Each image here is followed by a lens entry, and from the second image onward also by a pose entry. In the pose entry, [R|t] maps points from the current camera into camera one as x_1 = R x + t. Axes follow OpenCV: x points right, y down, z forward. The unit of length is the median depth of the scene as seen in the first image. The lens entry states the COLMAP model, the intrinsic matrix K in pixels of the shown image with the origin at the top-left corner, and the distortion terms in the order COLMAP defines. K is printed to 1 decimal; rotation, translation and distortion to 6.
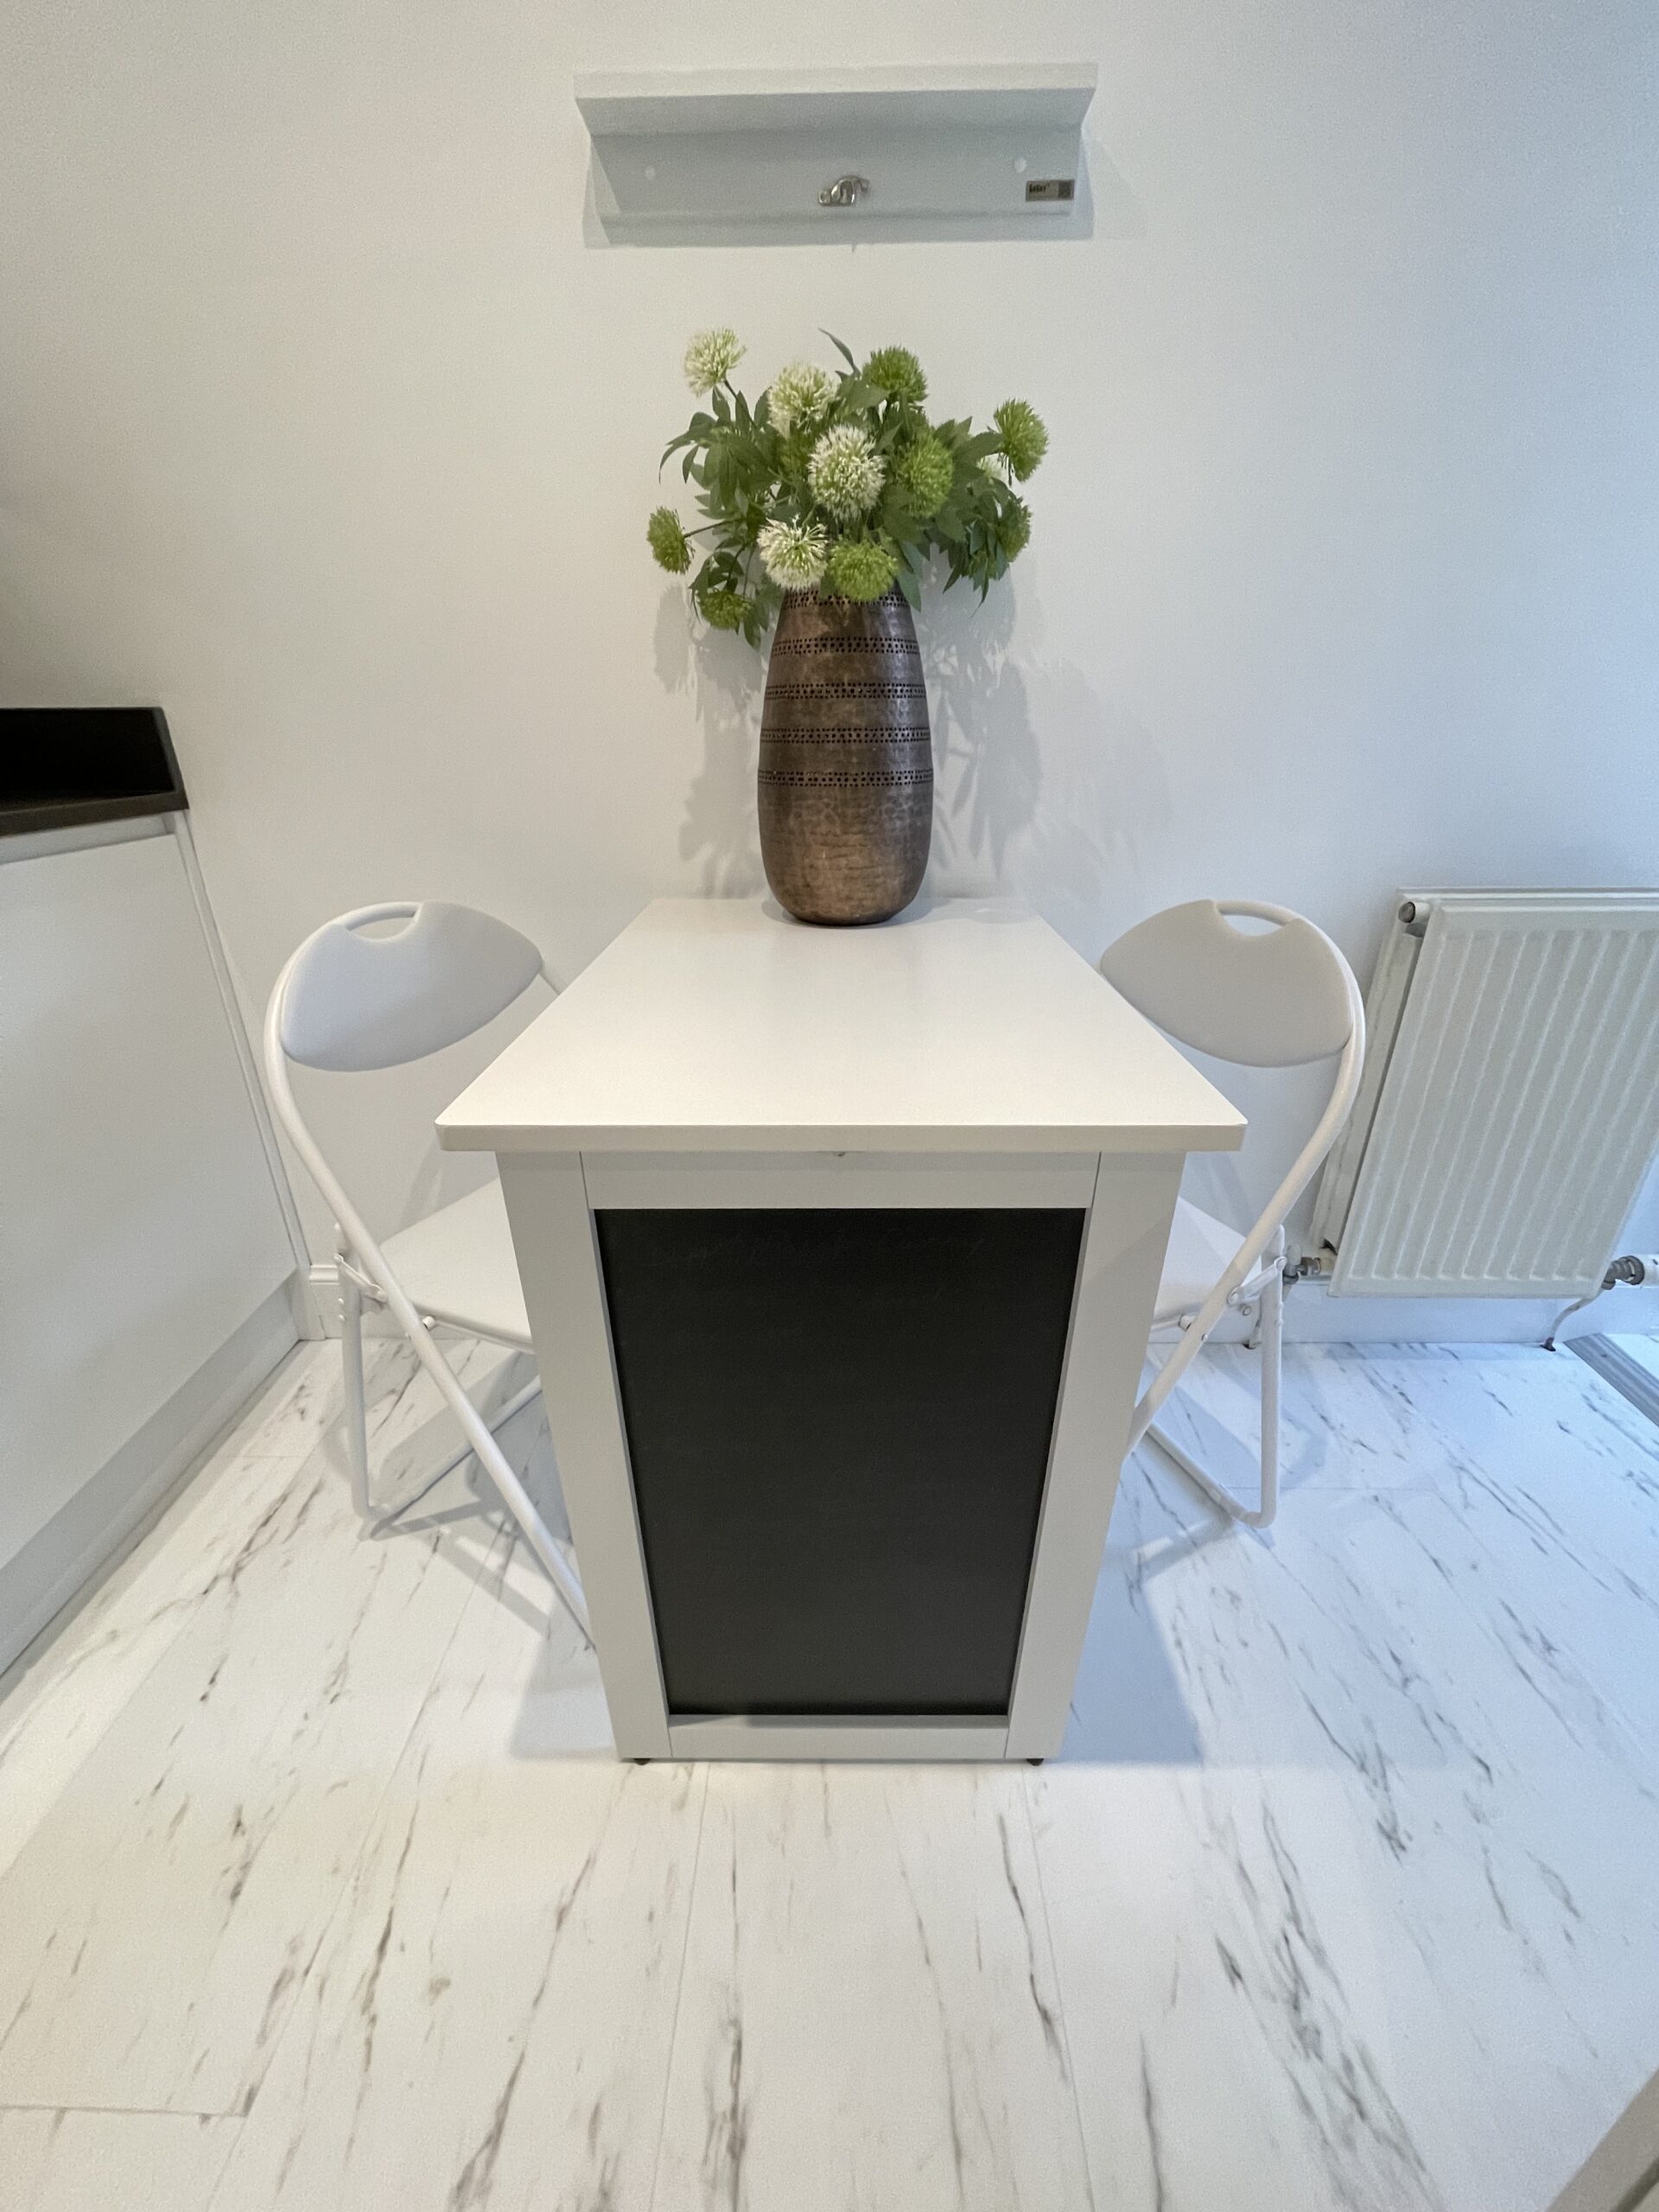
lens RADIAL K [[904.0, 0, 835.4], [0, 904.0, 1125.7], [0, 0, 1]] dist [0.005371, -0.002089]
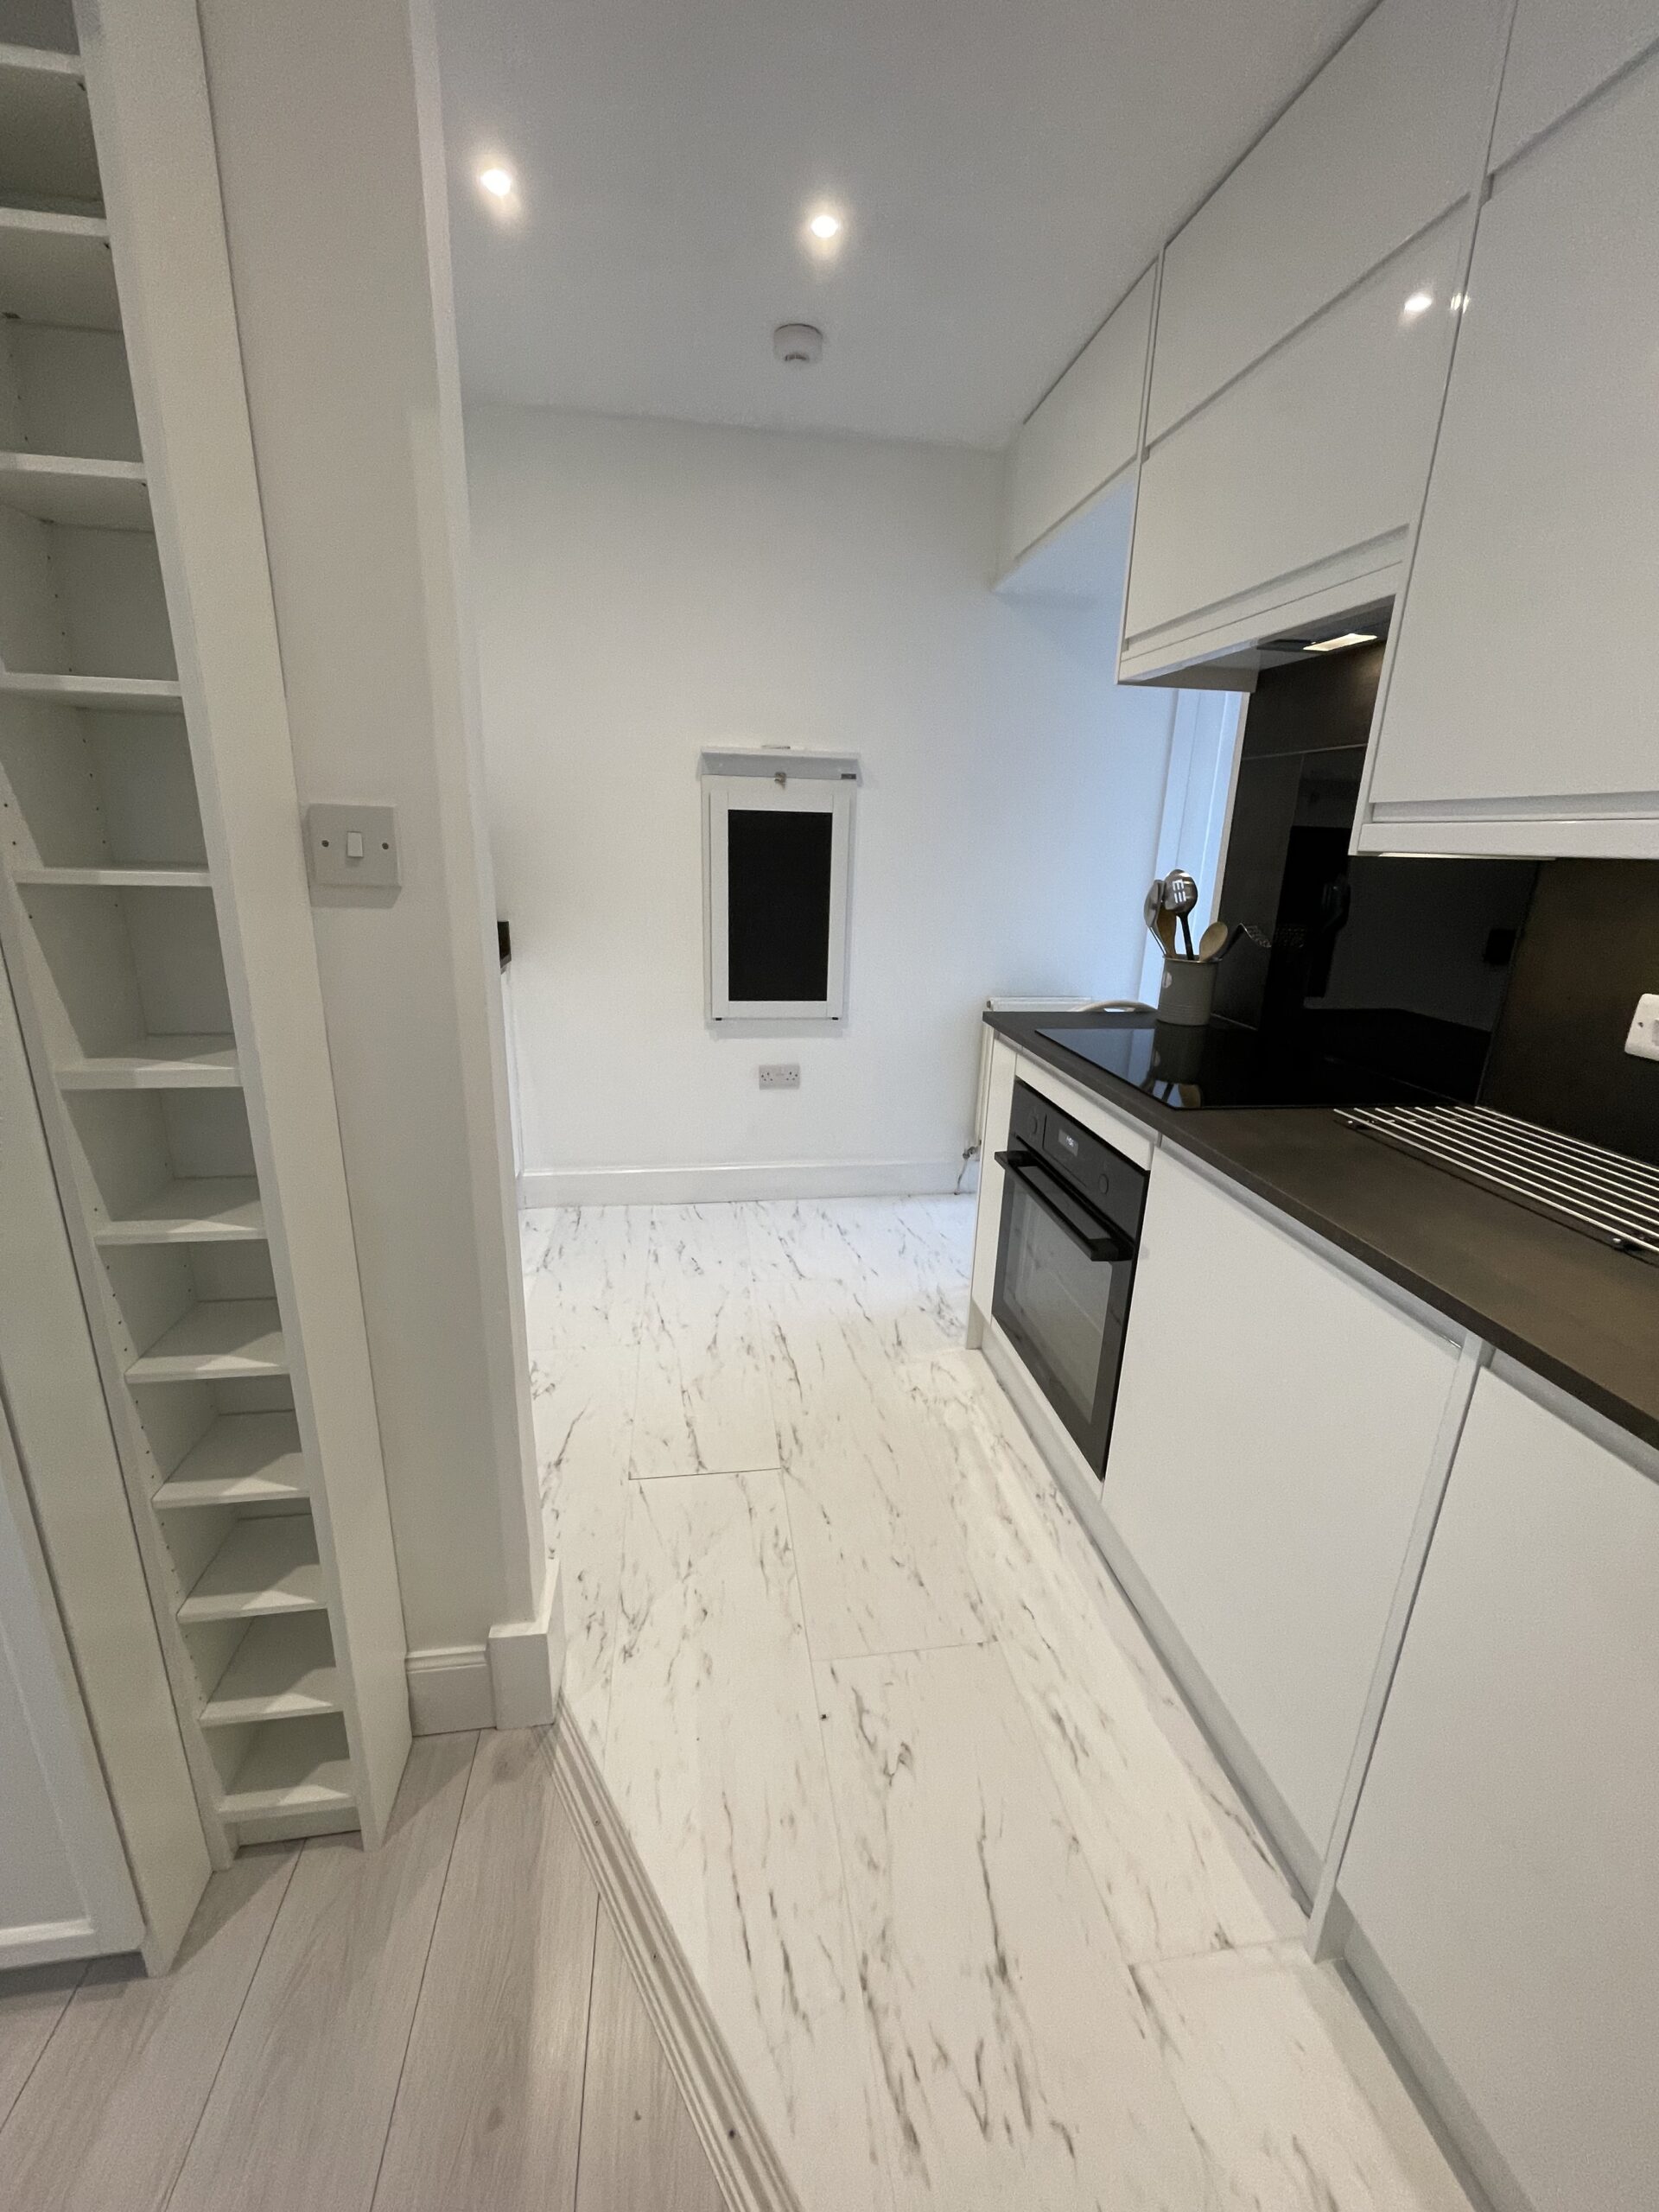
lens RADIAL K [[904.0, 0, 809.8], [0, 904.0, 1107.0], [0, 0, 1]] dist [0.005371, -0.002089]
pose [[0.989285, -0.016009, 0.145114, -0.298781], [0.034041, 0.991867, -0.122644, 0.384781], [-0.141970, 0.126270, 0.981784, -1.544348]]
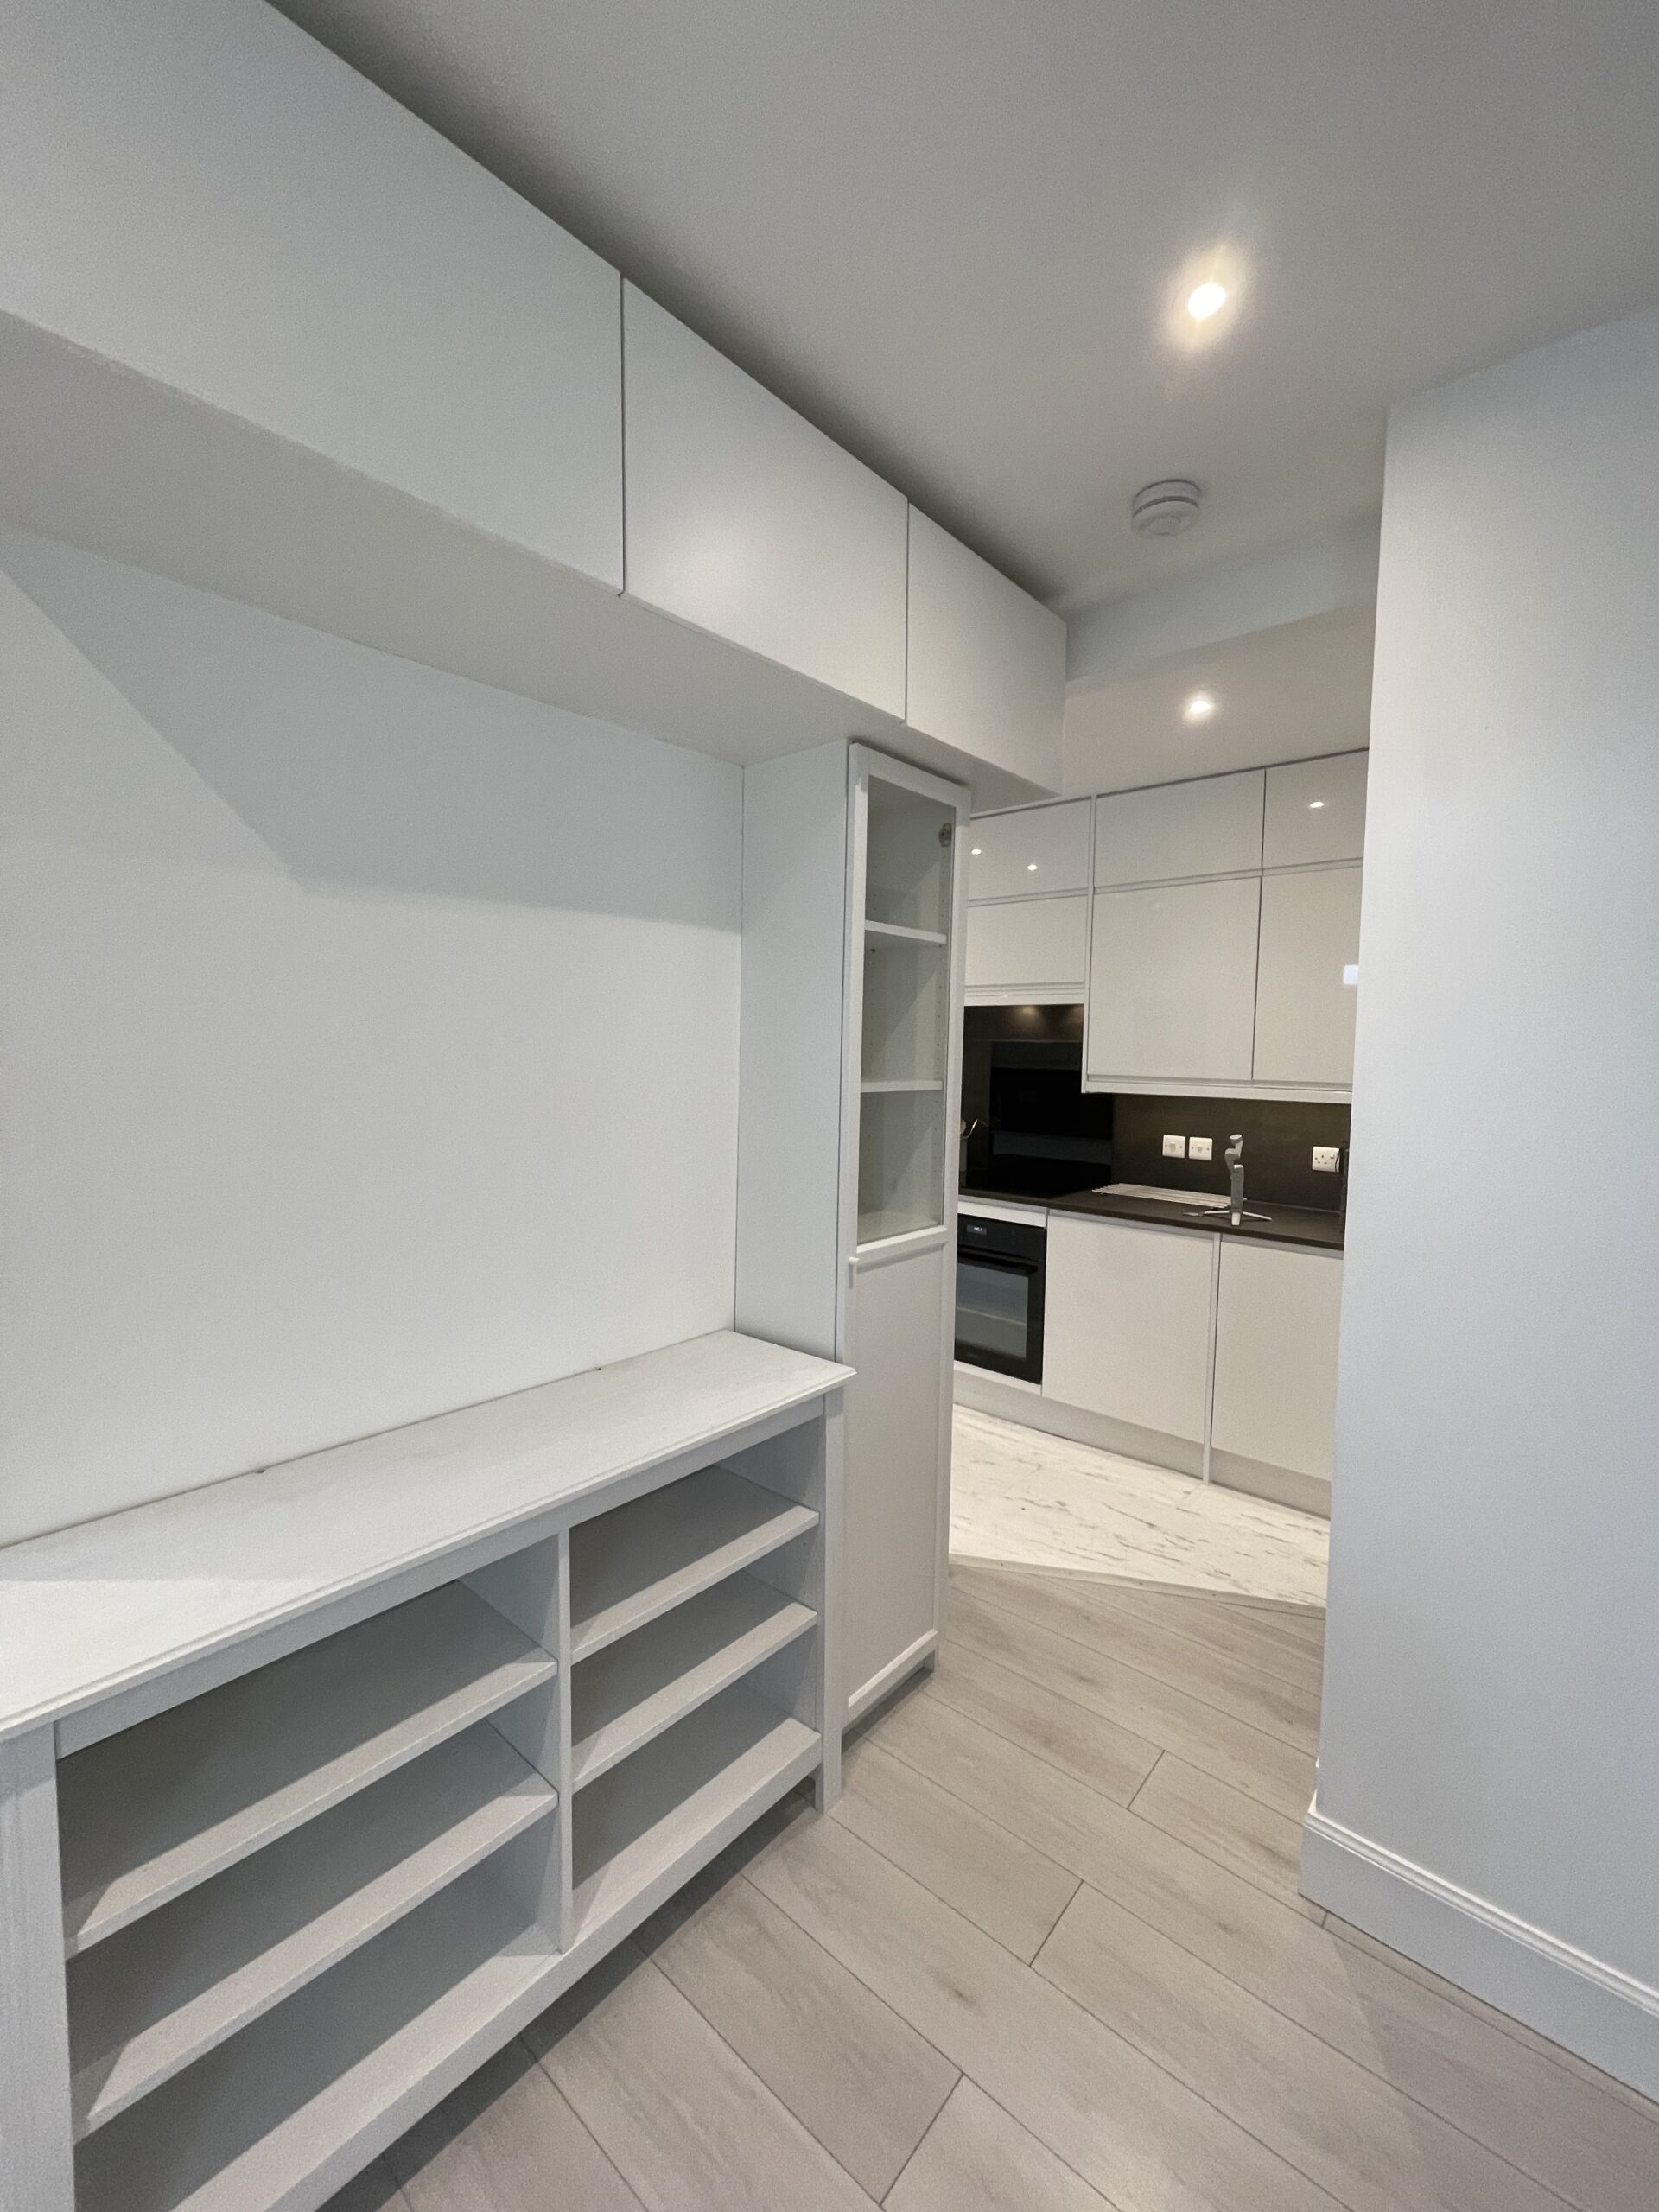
lens RADIAL K [[904.0, 0, 824.5], [0, 904.0, 1102.5], [0, 0, 1]] dist [0.005371, -0.002089]
pose [[0.663959, -0.038989, 0.746751, -2.279924], [0.293912, 0.931873, -0.212671, 0.370581], [-0.687585, 0.360684, 0.630185, -1.855790]]
